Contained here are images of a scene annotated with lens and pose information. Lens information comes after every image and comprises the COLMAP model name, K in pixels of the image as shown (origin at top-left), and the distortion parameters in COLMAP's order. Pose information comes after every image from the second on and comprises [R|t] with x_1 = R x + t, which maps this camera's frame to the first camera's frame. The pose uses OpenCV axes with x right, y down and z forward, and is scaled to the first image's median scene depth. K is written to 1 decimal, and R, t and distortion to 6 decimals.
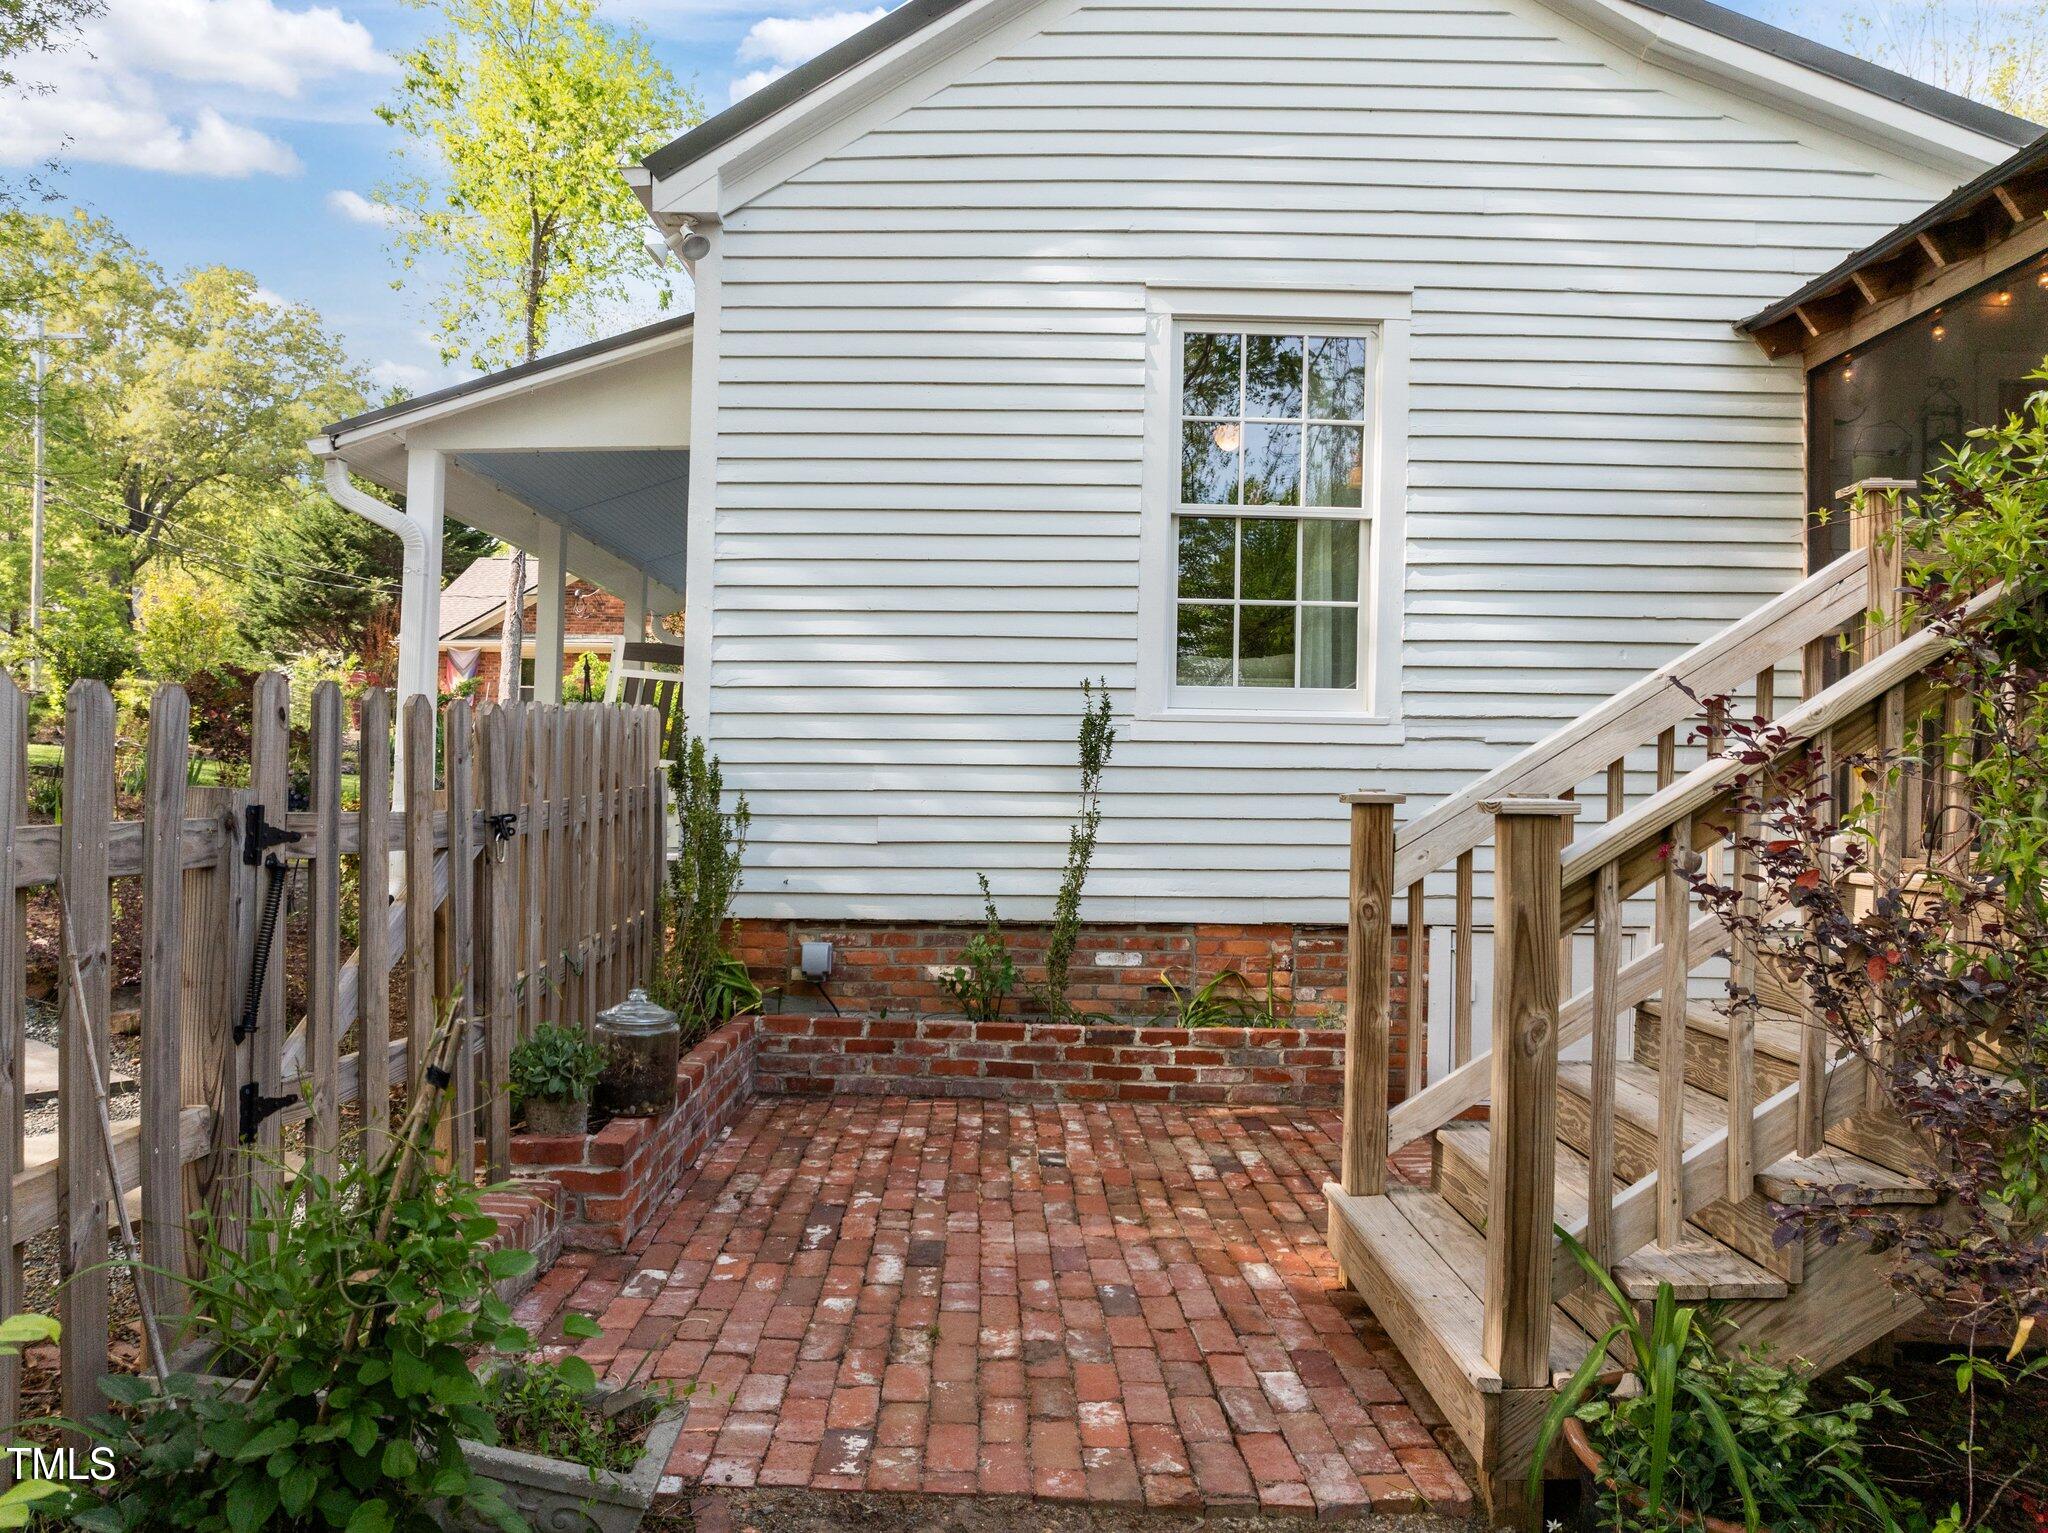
lens RADIAL K [[1462.9, 0, 1090.2], [0, 1462.9, 752.7], [0, 0, 1]] dist [-0.046642, 0.005988]
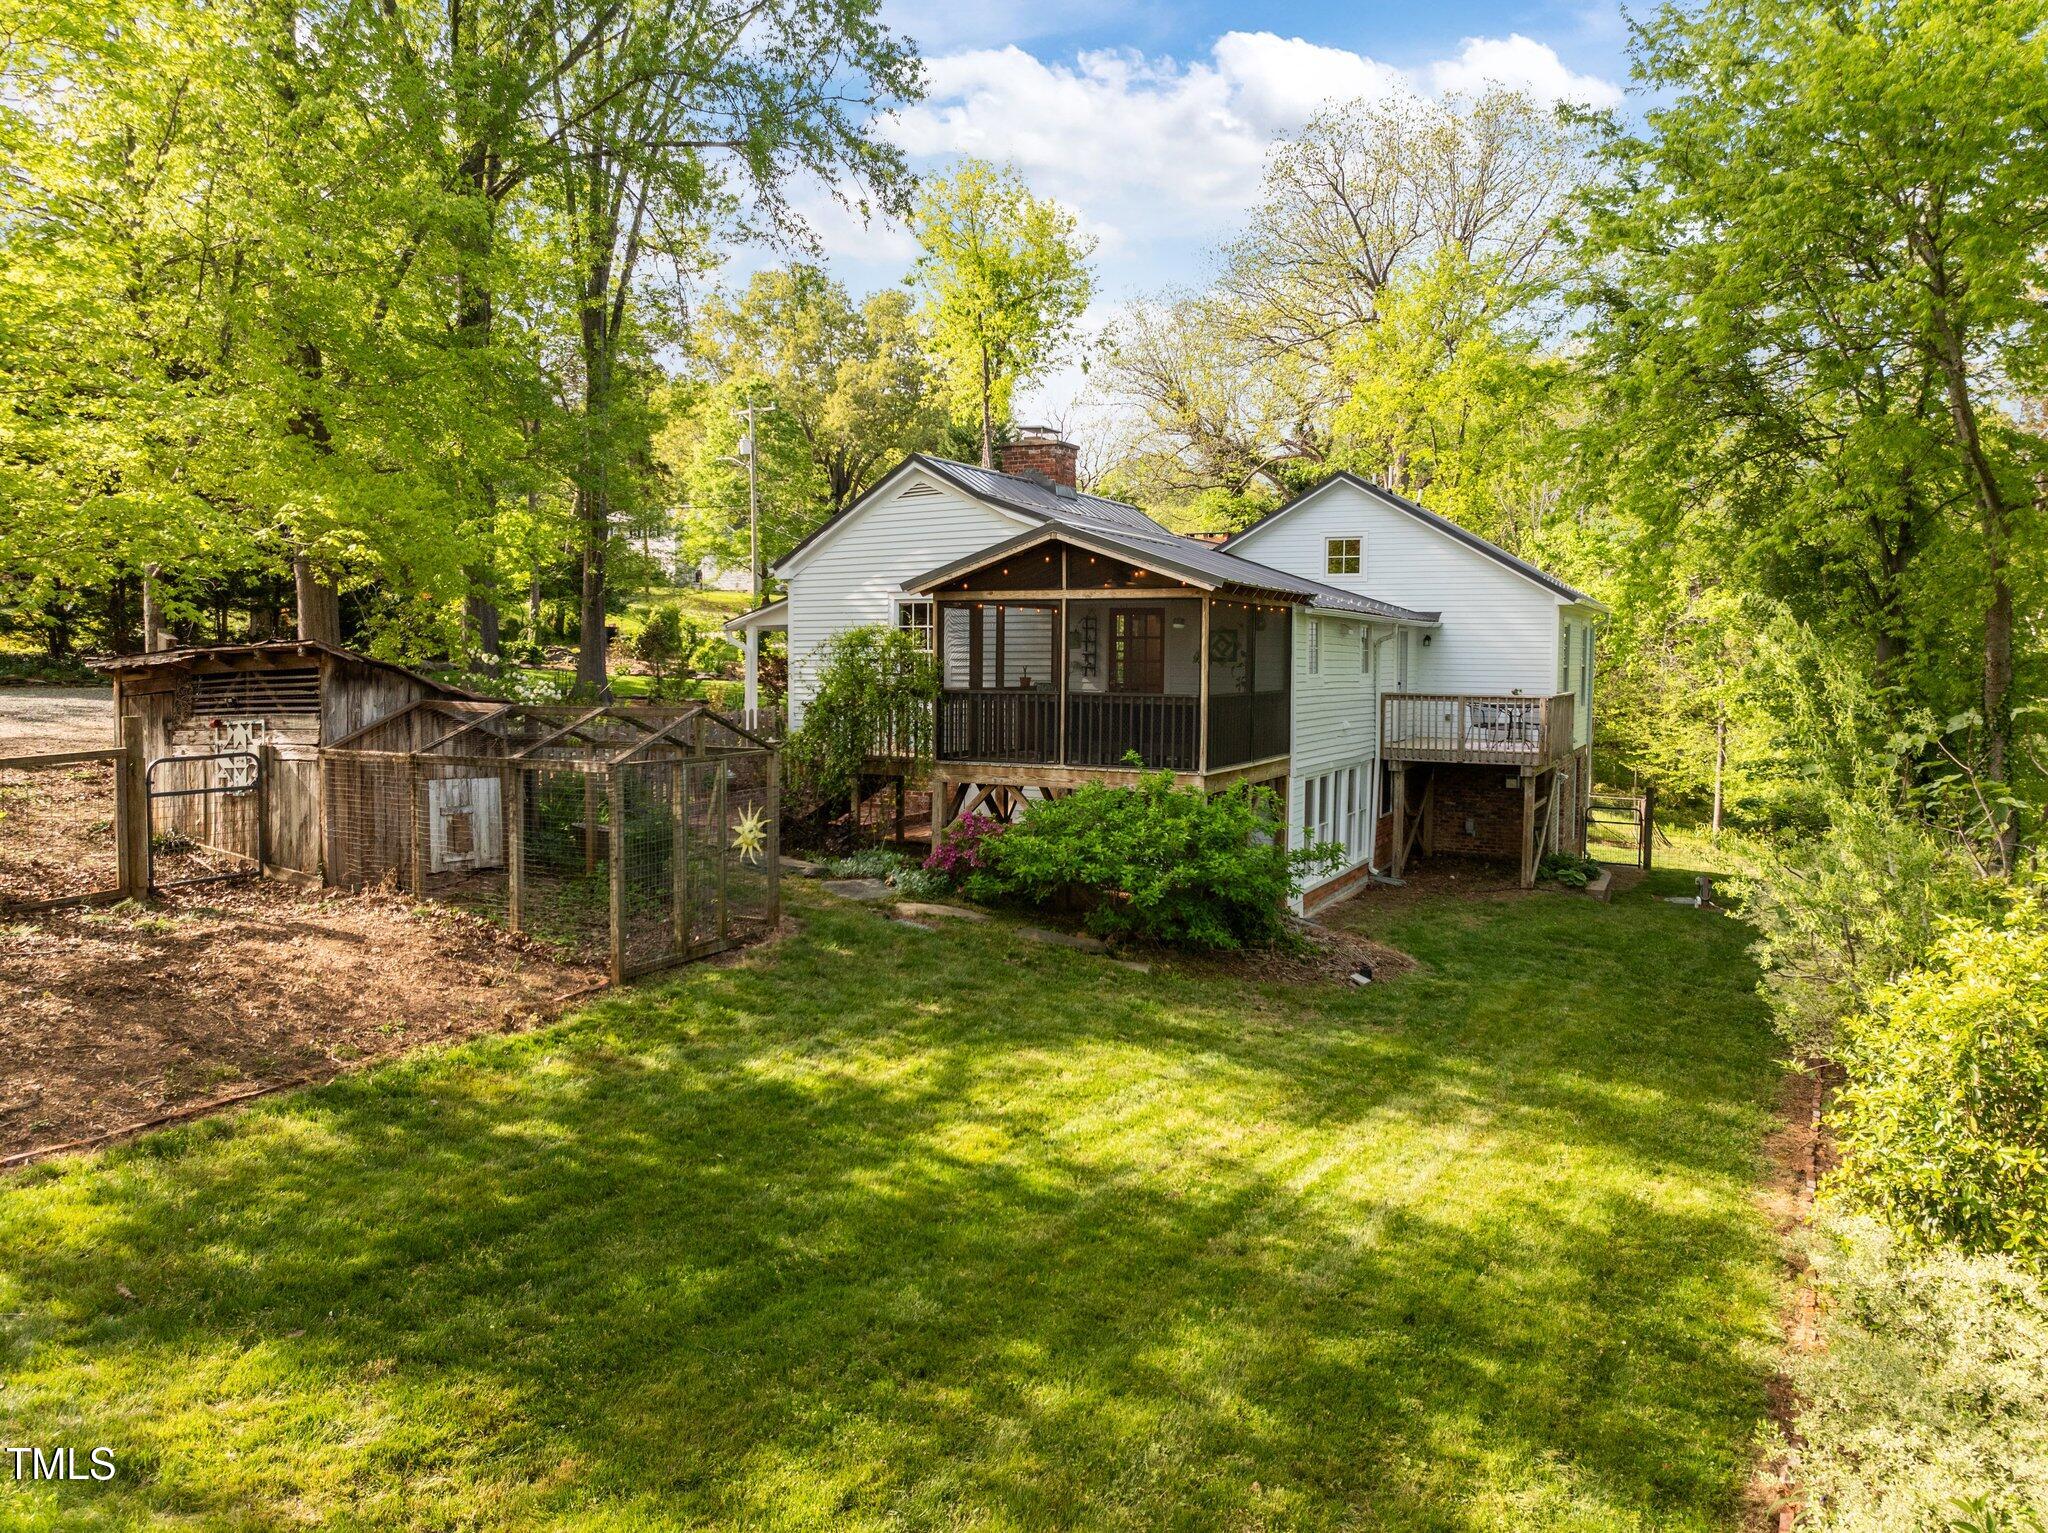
lens RADIAL K [[1436.6, 0, 1033.2], [0, 1436.6, 739.5], [0, 0, 1]] dist [-0.033534, -0.028059]
pose [[0.883569, 0.022647, -0.467753, 0.166432], [0.012360, 0.997354, 0.071635, -0.017311], [0.468137, -0.069076, 0.880952, -0.163250]]
